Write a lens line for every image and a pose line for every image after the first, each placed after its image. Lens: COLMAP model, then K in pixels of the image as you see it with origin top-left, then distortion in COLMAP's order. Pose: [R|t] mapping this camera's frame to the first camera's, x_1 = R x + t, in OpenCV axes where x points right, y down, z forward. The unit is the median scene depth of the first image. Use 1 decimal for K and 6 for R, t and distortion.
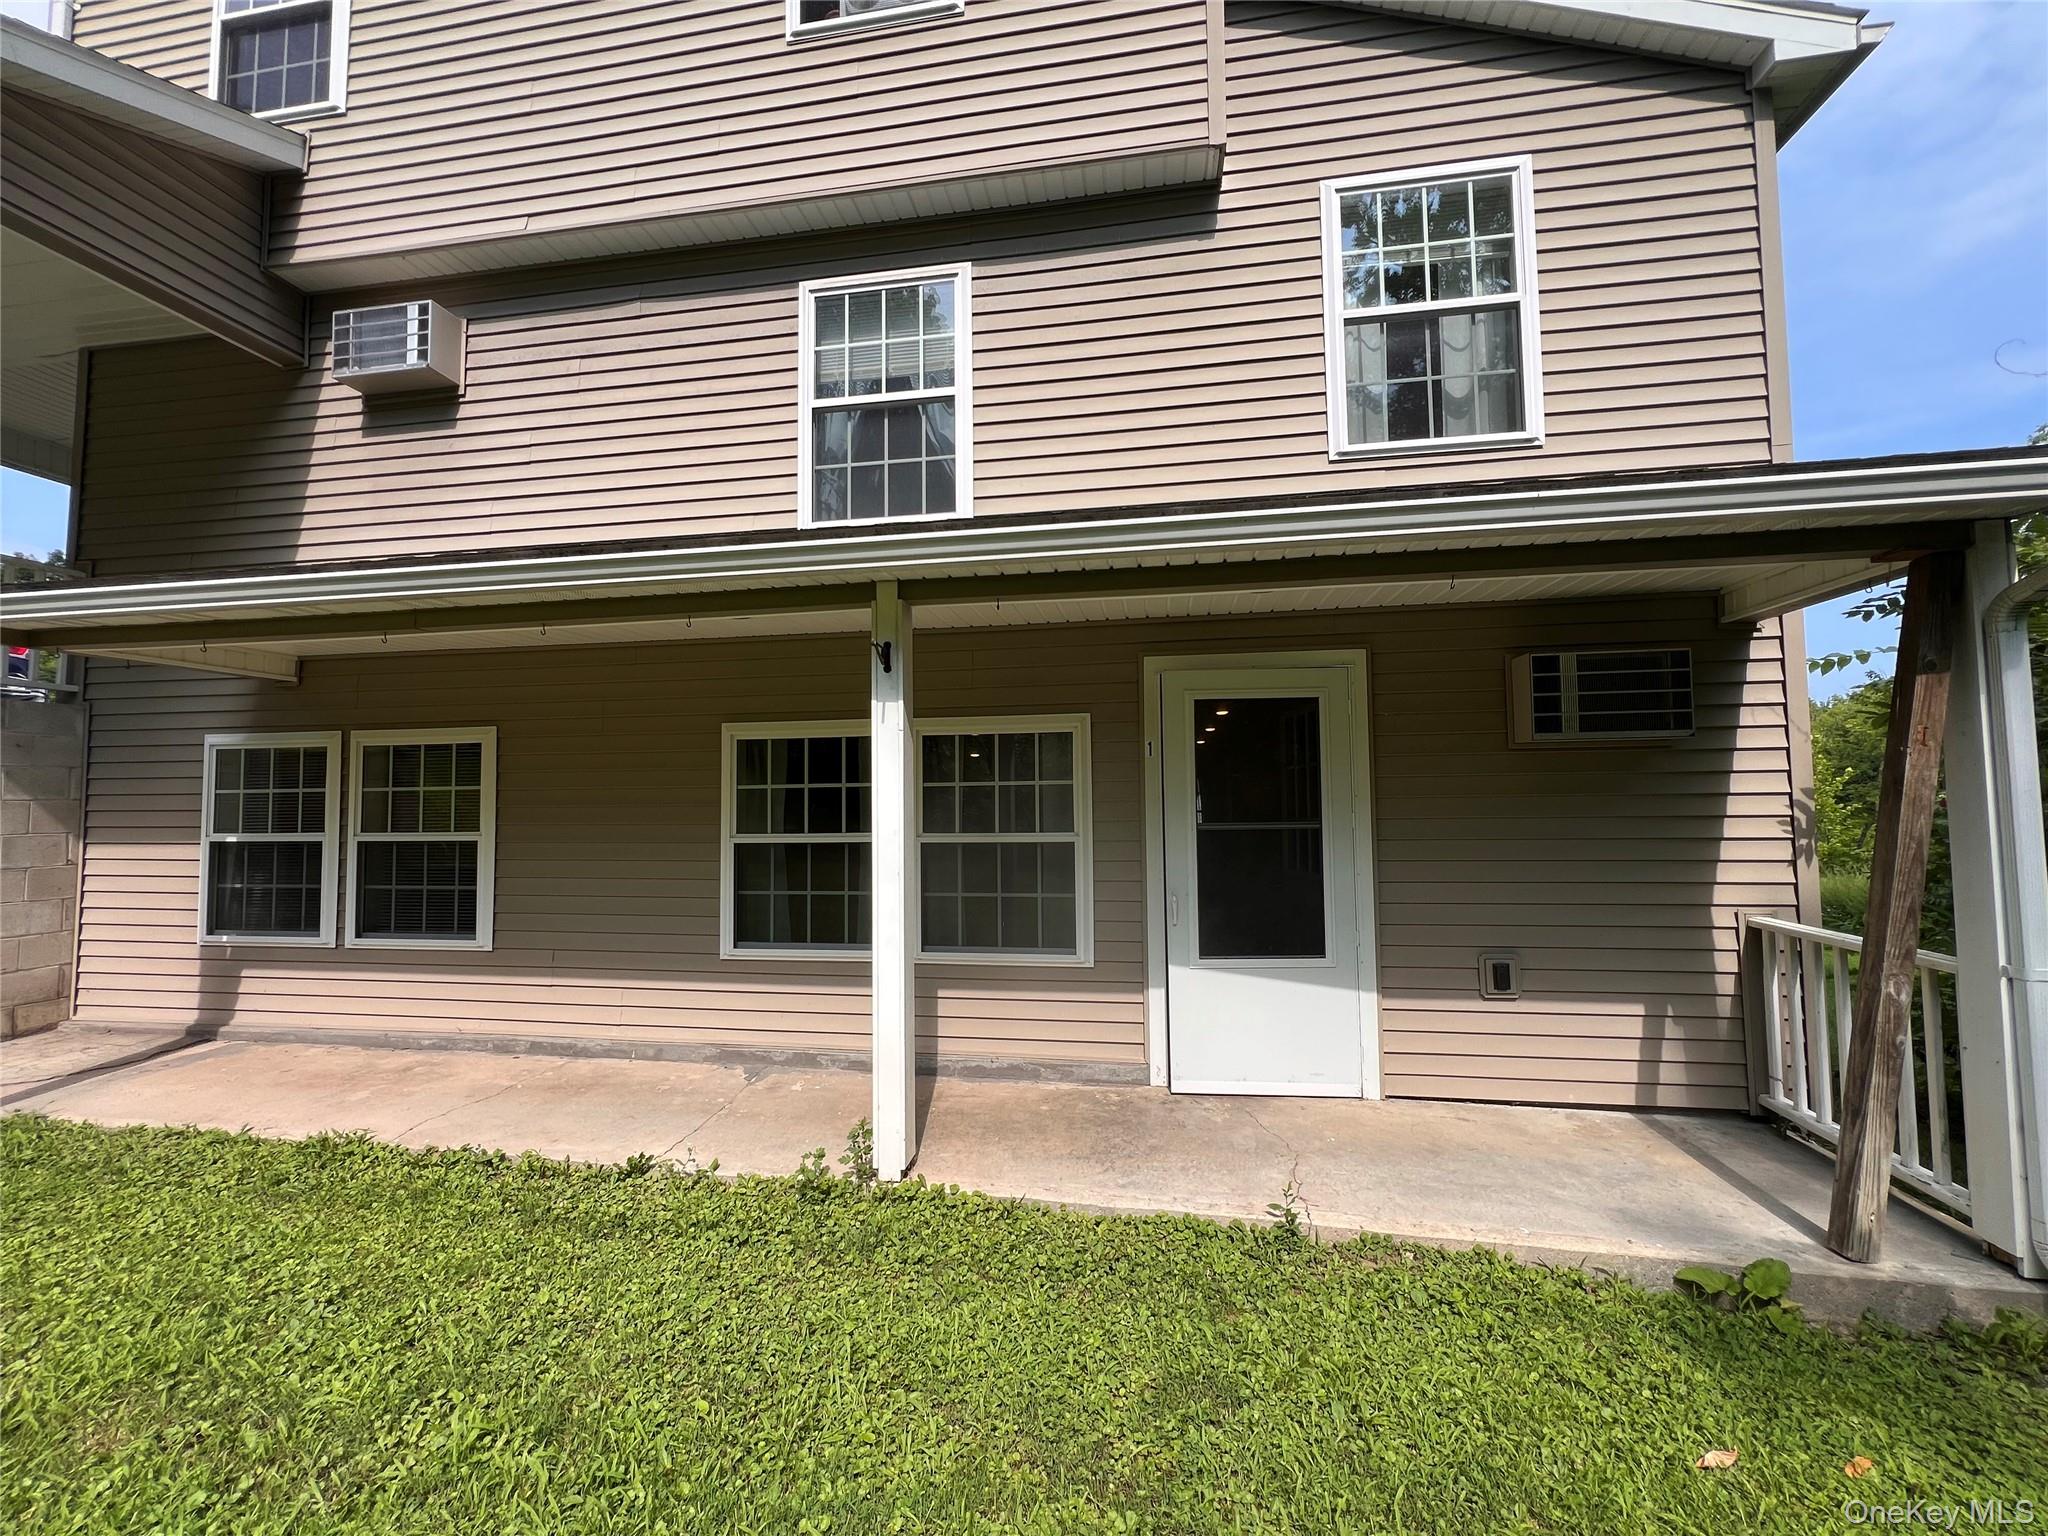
lens RADIAL K [[828.7, 0, 1026.1], [0, 828.7, 764.2], [0, 0, 1]] dist [-0.000902, 0.000272]
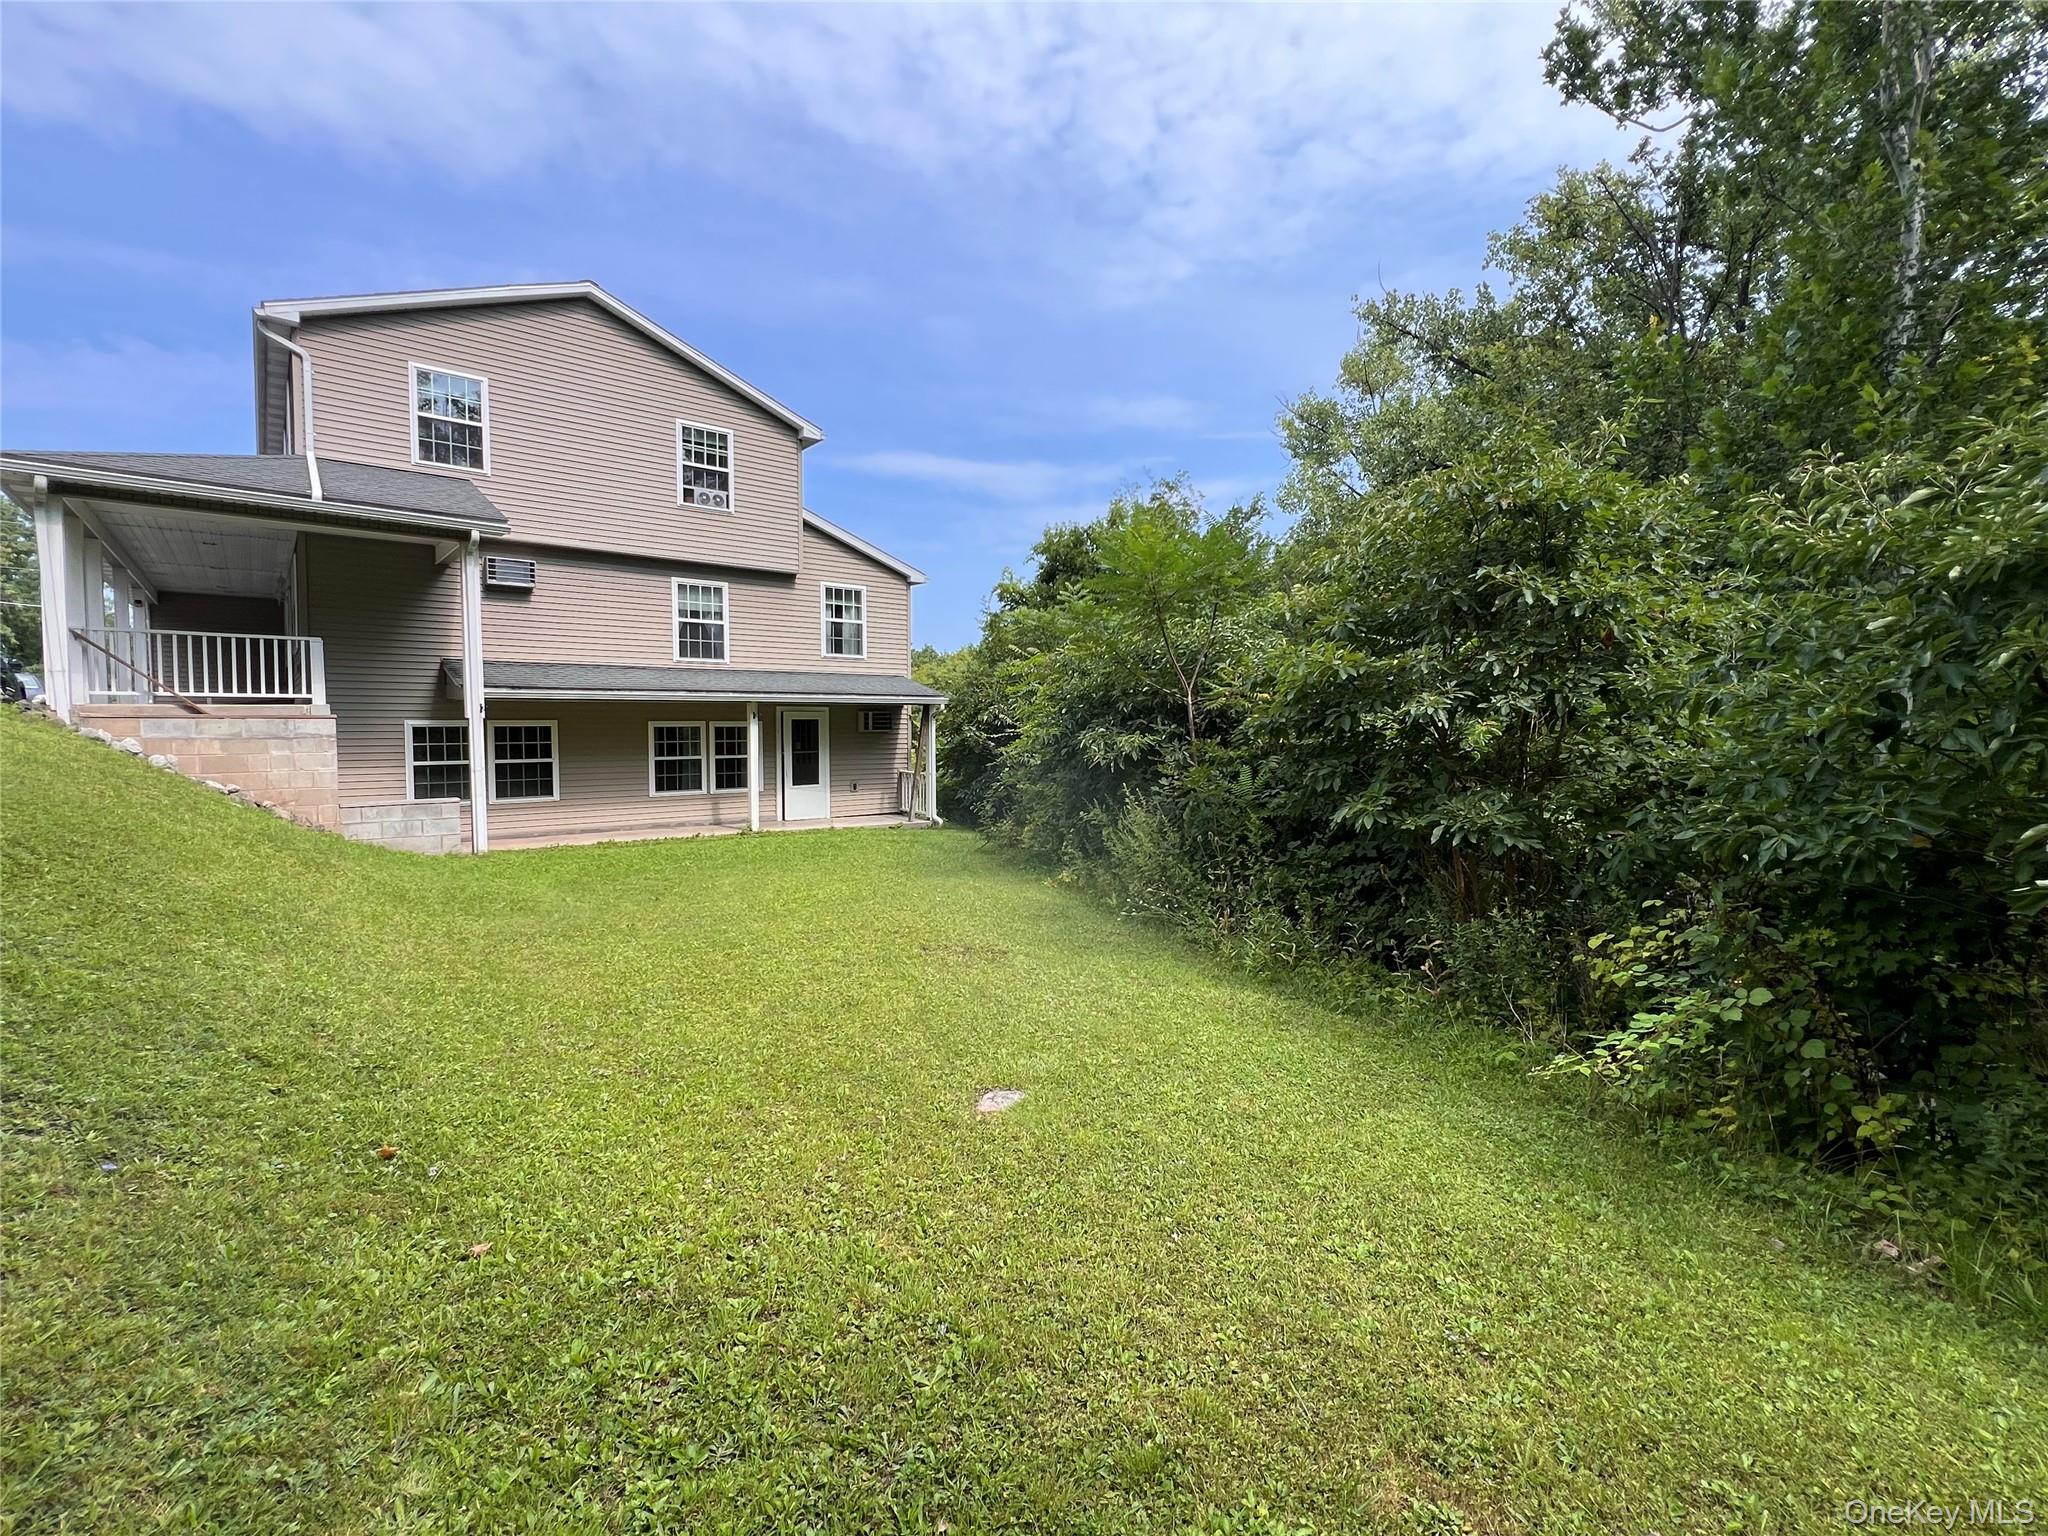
lens RADIAL K [[897.6, 0, 1024.0], [0, 897.6, 768.0], [0, 0, 1]] dist [-0.003238, -0.000647]
pose [[0.644782, -0.030366, 0.763763, -2.251335], [-0.049922, 0.995404, 0.081721, -0.243705], [-0.762735, -0.090821, 0.640302, -2.462428]]
